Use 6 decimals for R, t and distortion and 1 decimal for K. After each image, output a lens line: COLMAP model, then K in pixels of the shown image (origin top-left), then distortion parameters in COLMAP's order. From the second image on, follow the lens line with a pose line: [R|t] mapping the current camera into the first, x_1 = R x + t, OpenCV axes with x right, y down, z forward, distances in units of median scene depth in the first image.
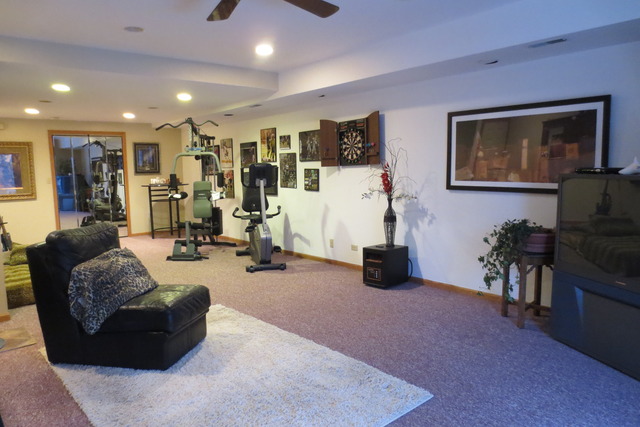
lens RADIAL K [[457.3, 0, 320.6], [0, 457.3, 215.4], [0, 0, 1]] dist [-0.041404, 0.016295]
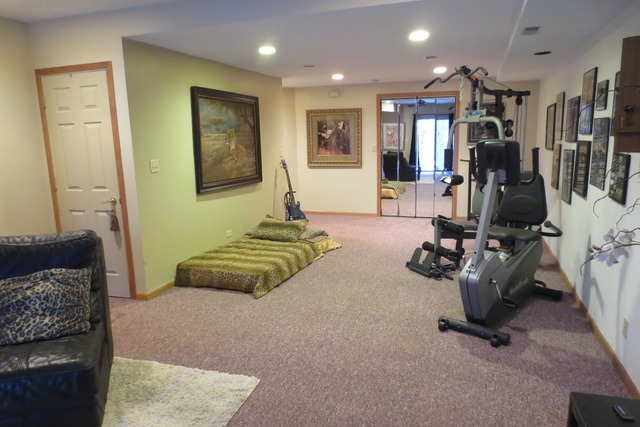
lens RADIAL K [[457.3, 0, 320.3], [0, 457.3, 213.9], [0, 0, 1]] dist [-0.041404, 0.016295]
pose [[0.515359, 0.157291, -0.842416, 0.178895], [-0.075869, 0.987526, 0.137971, -0.068772], [0.853609, -0.007192, 0.520864, 0.423933]]
